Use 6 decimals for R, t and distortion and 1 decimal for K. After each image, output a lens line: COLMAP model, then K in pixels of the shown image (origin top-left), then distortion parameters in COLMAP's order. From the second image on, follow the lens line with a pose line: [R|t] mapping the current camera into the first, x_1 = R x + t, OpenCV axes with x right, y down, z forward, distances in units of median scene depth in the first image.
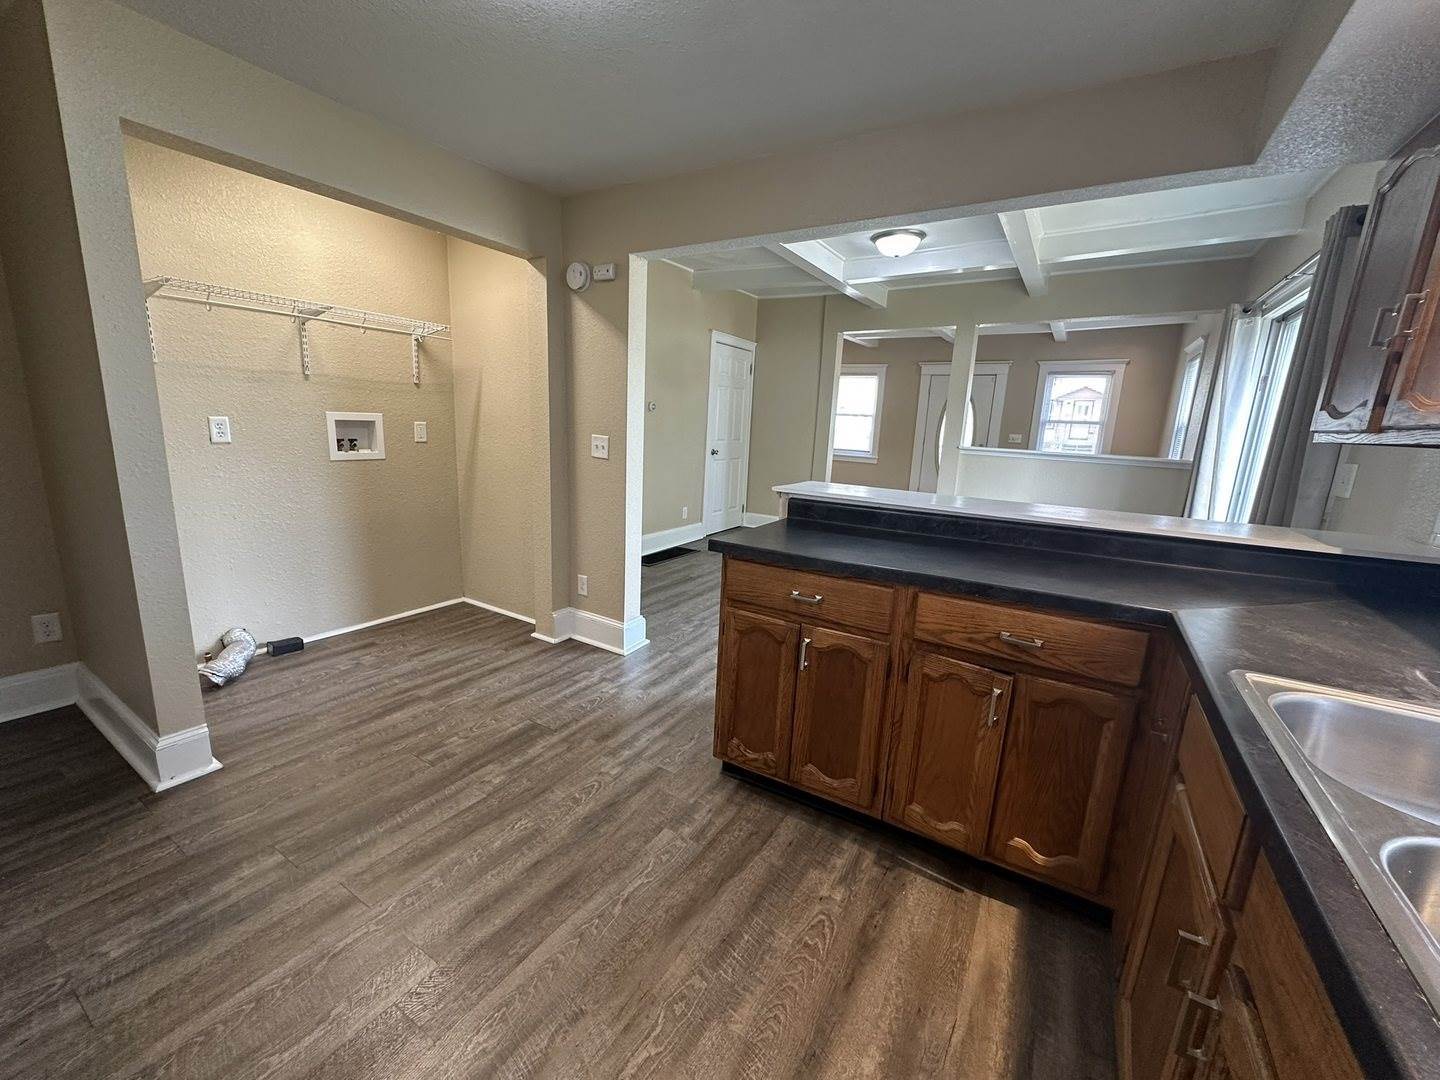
lens RADIAL K [[574.2, 0, 716.9], [0, 574.2, 536.3], [0, 0, 1]] dist [-0.000833, -0.000045]
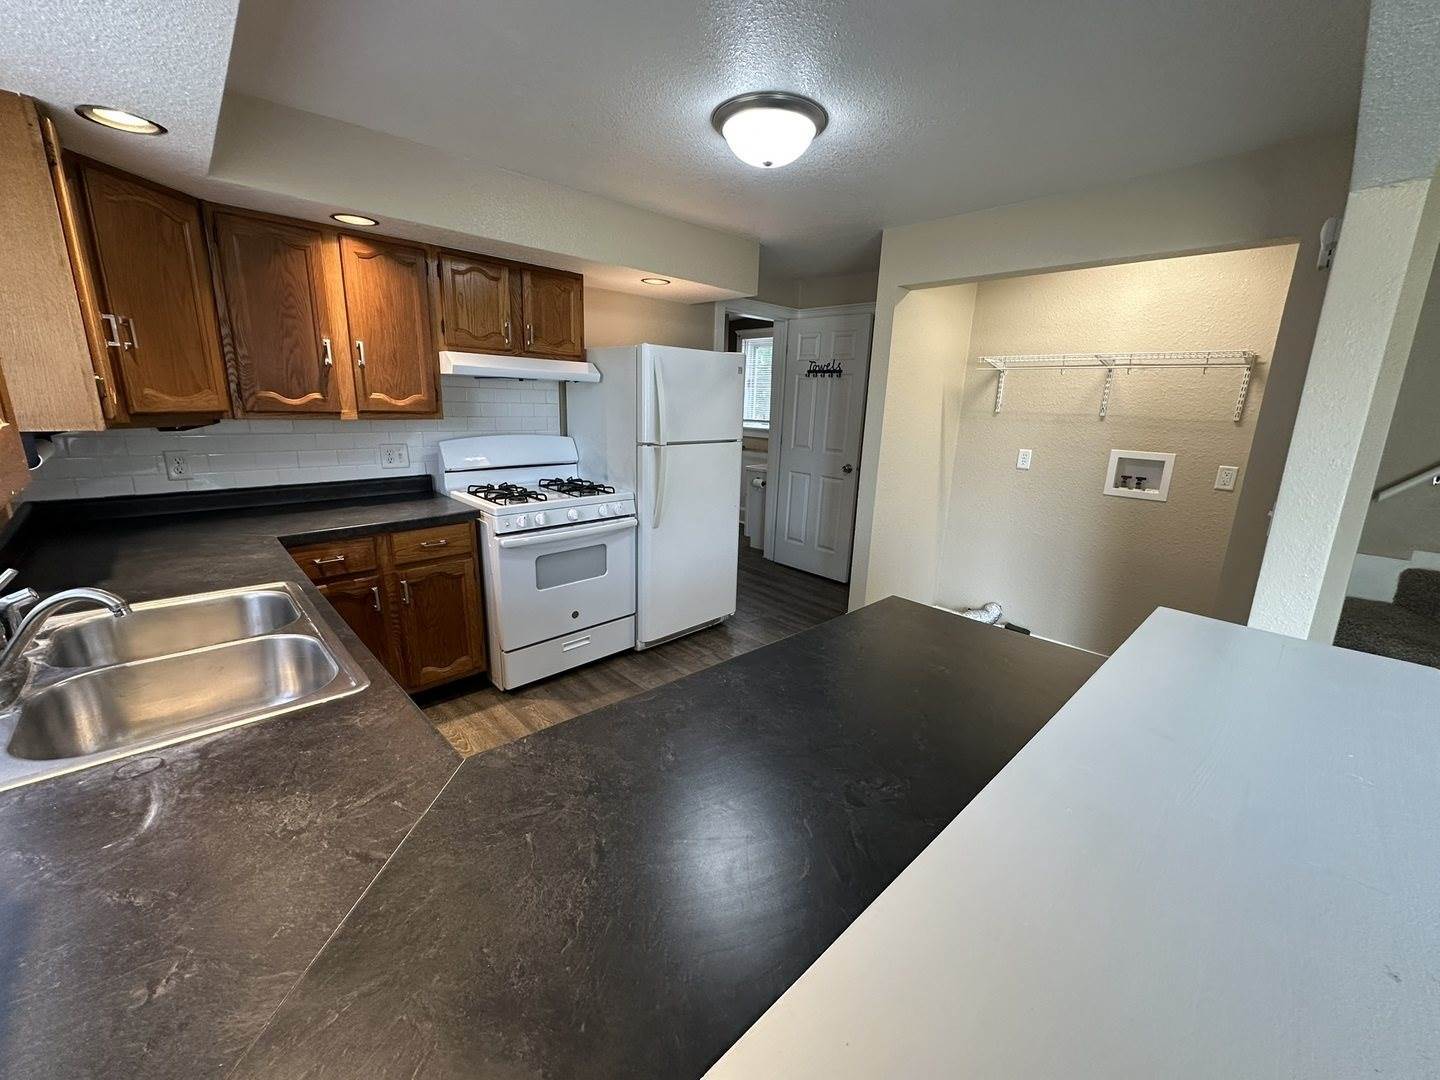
lens RADIAL K [[574.2, 0, 714.0], [0, 574.2, 544.5], [0, 0, 1]] dist [-0.000833, -0.000045]
pose [[-0.256348, 0.185819, -0.948555, 0.530721], [-0.234639, 0.940031, 0.247561, -0.135233], [0.937673, 0.286030, -0.197375, 0.544787]]
